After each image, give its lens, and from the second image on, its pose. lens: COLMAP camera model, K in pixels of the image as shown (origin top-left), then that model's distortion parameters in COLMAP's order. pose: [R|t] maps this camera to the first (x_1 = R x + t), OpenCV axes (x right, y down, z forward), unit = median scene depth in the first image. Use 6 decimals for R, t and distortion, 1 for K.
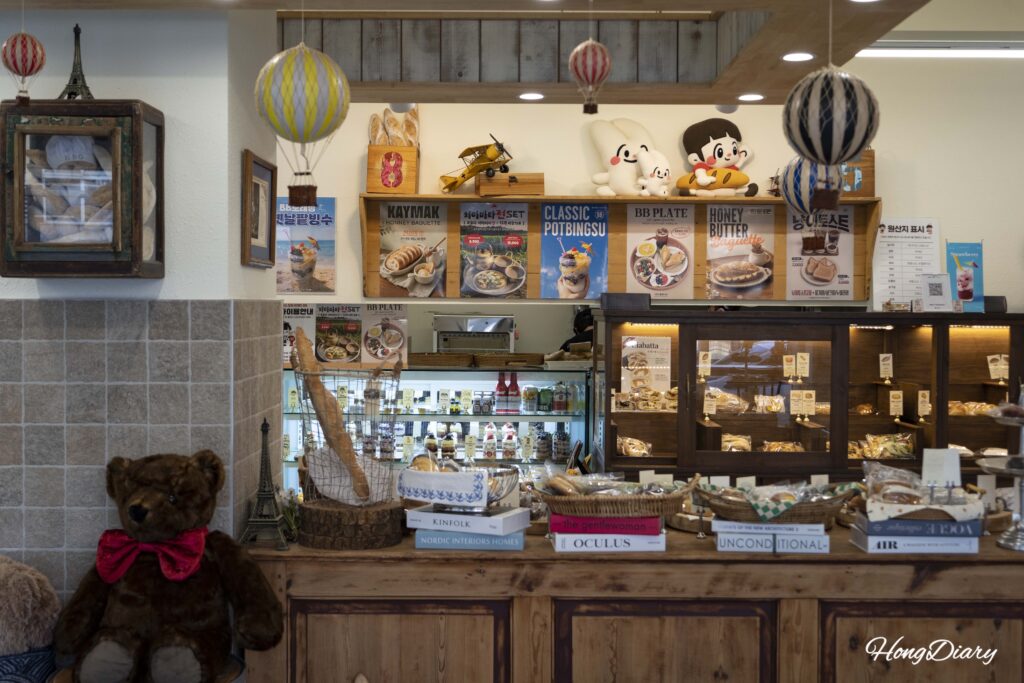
lens RADIAL K [[1302.6, 0, 512.0], [0, 1302.6, 341.5], [0, 0, 1]] dist [-0.012680, -0.014831]
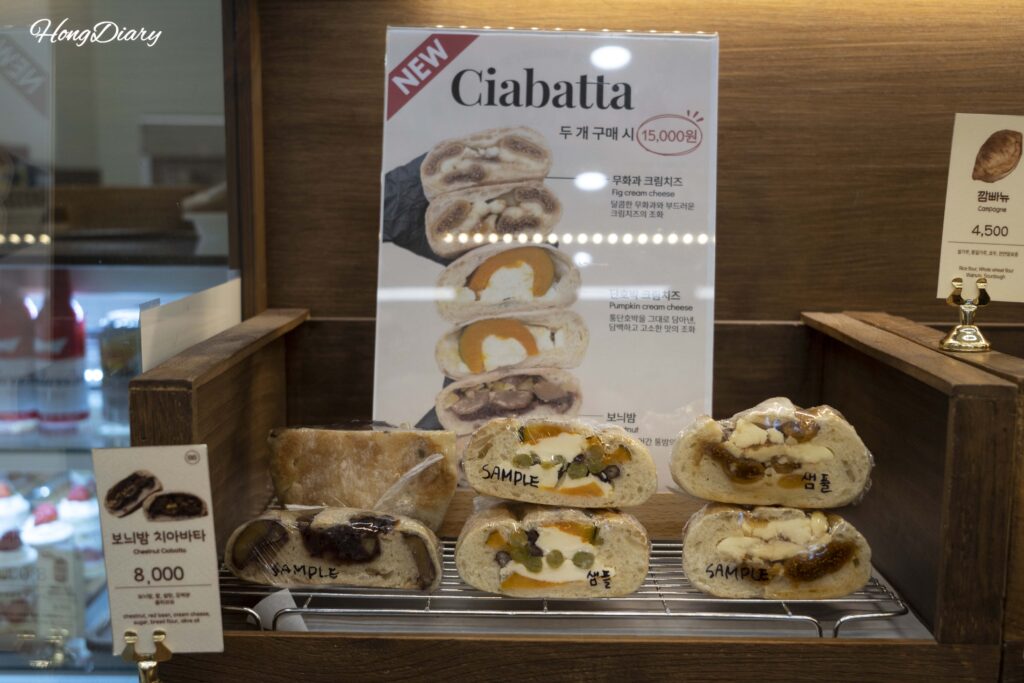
lens RADIAL K [[1203.9, 0, 512.0], [0, 1203.9, 341.5], [0, 0, 1]] dist [0.000792, 0.000535]
pose [[0.999864, -0.000226, -0.016471, 0.095102], [0.001945, 0.994533, 0.104409, 0.016047], [0.016358, -0.104427, 0.994398, 0.813322]]
